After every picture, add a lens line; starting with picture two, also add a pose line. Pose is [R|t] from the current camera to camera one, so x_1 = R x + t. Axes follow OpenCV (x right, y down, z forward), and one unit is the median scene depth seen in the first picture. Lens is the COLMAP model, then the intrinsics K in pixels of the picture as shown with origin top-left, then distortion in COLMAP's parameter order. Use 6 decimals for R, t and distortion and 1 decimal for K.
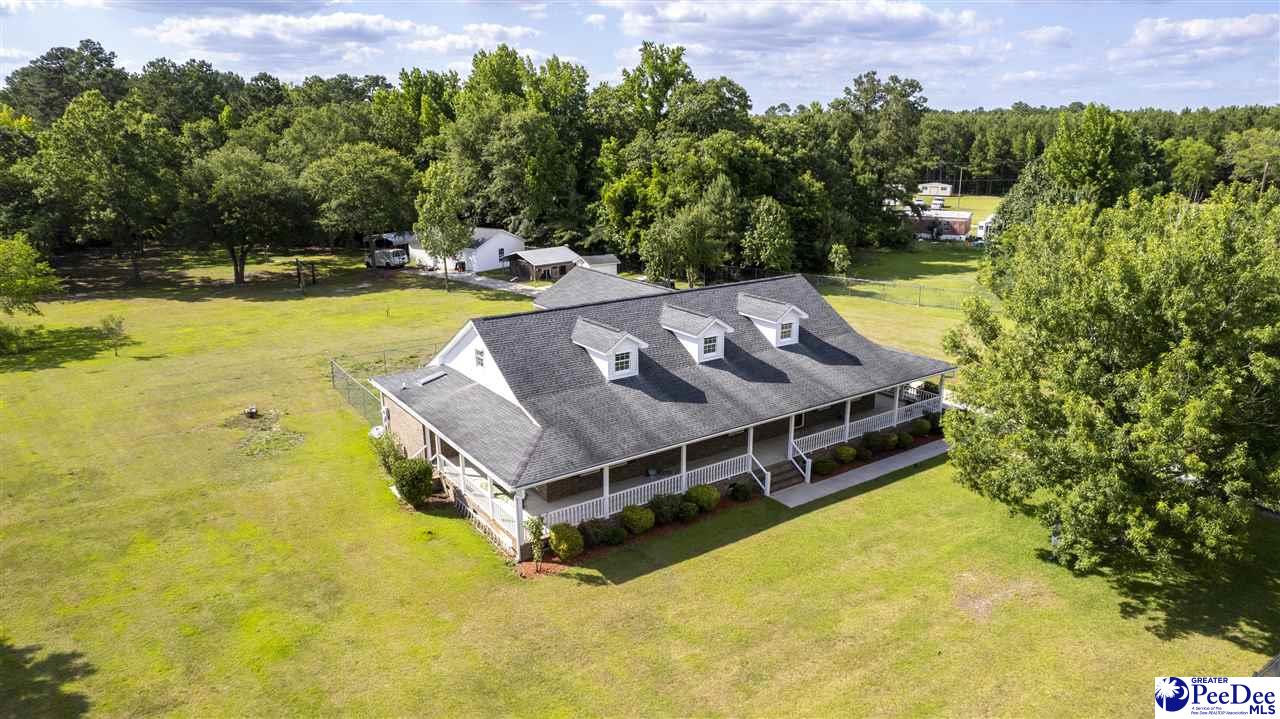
lens RADIAL K [[821.3, 0, 646.5], [0, 821.3, 357.8], [0, 0, 1]] dist [-0.078041, 0.067681]
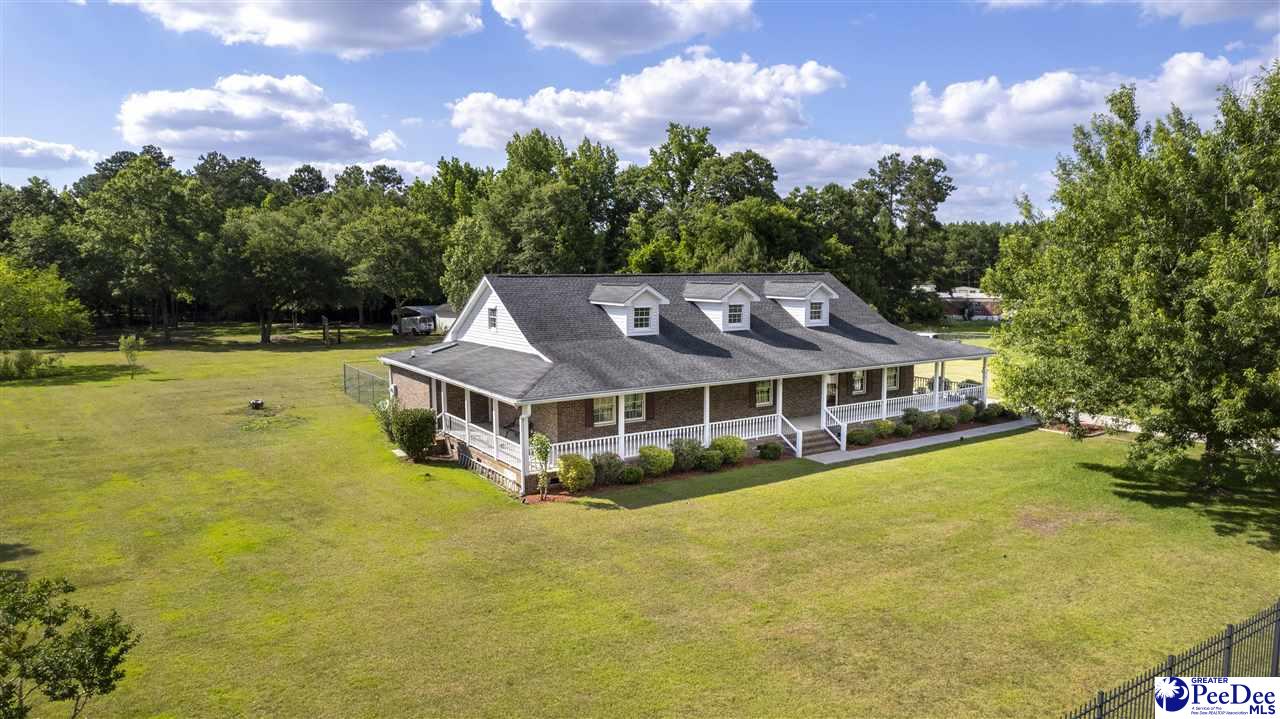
lens RADIAL K [[821.3, 0, 646.5], [0, 821.3, 353.6], [0, 0, 1]] dist [-0.078041, 0.067681]
pose [[0.999309, 0.000746, -0.037166, 0.010388], [-0.006988, 0.985746, -0.168095, 0.193865], [0.036511, 0.168238, 0.985070, 0.071097]]
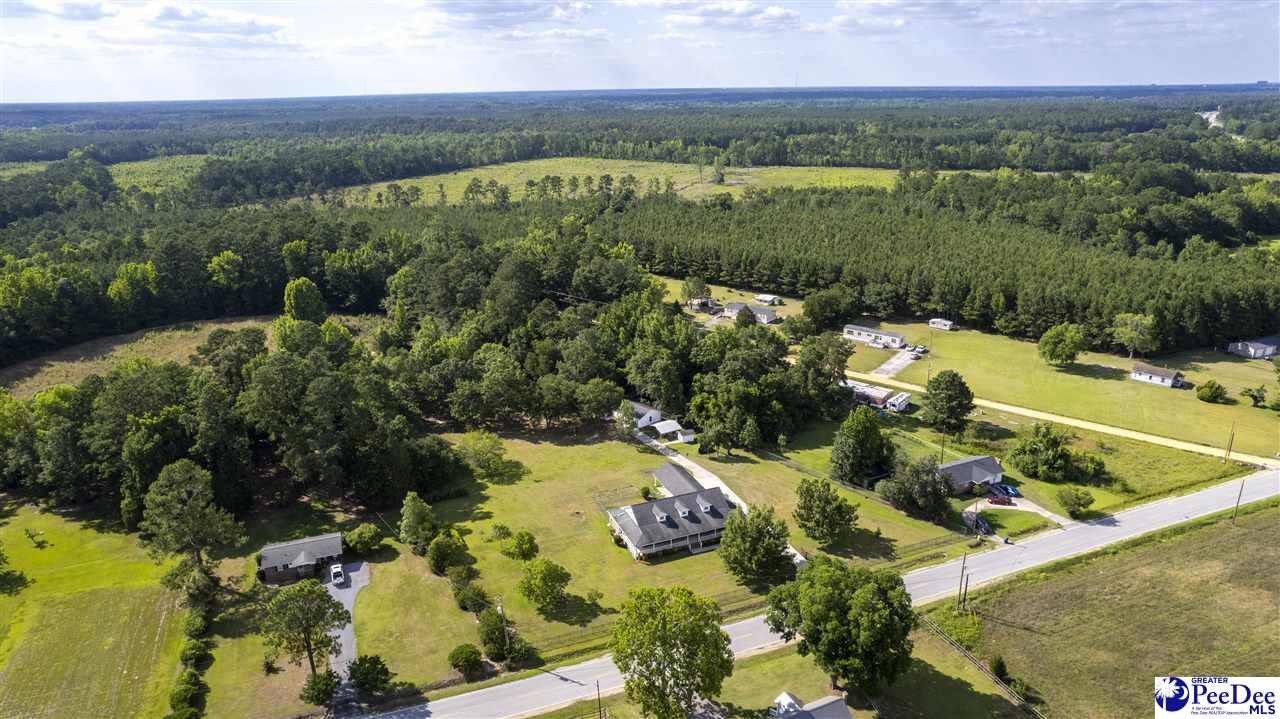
lens RADIAL K [[821.3, 0, 647.6], [0, 821.3, 363.1], [0, 0, 1]] dist [-0.078041, 0.067681]
pose [[0.974865, 0.059895, -0.214595, 0.791456], [-0.046645, 0.996709, 0.066293, -1.110672], [0.217859, -0.054617, 0.974451, -3.302984]]
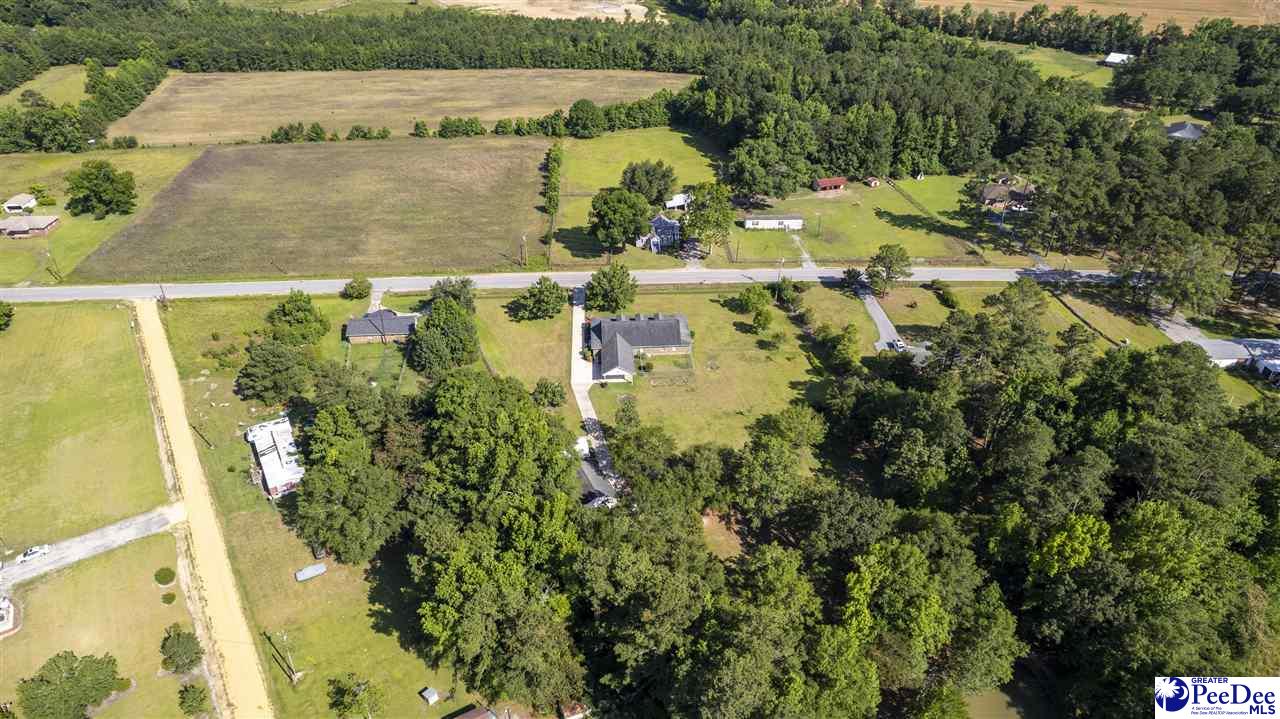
lens RADIAL K [[821.3, 0, 649.7], [0, 821.3, 365.5], [0, 0, 1]] dist [-0.078041, 0.067681]
pose [[-0.854503, -0.282484, 0.435920, -2.588813], [0.137490, 0.686275, 0.714229, -3.904872], [-0.500920, 0.670246, -0.547586, 4.377160]]
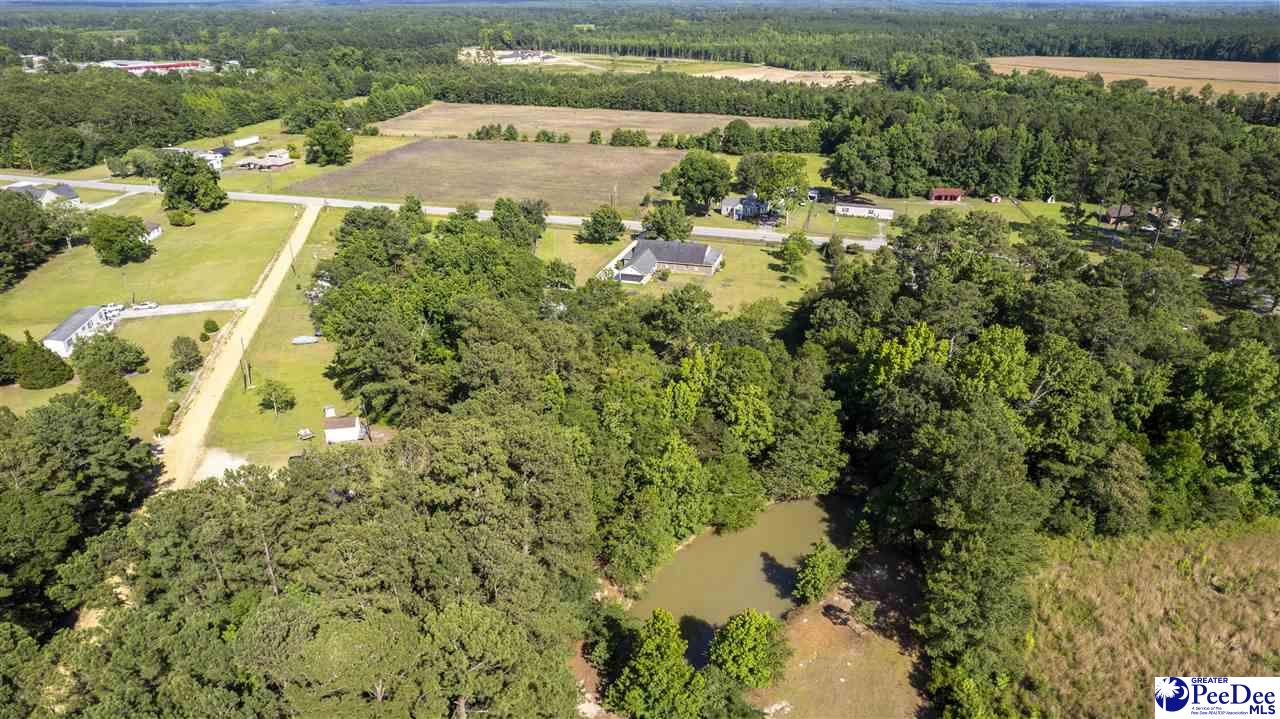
lens RADIAL K [[821.3, 0, 645.2], [0, 821.3, 363.0], [0, 0, 1]] dist [-0.078041, 0.067681]
pose [[-0.626900, -0.324221, 0.708433, -4.470833], [0.205990, 0.807963, 0.552055, -2.768808], [-0.751375, 0.492013, -0.439726, 4.389962]]
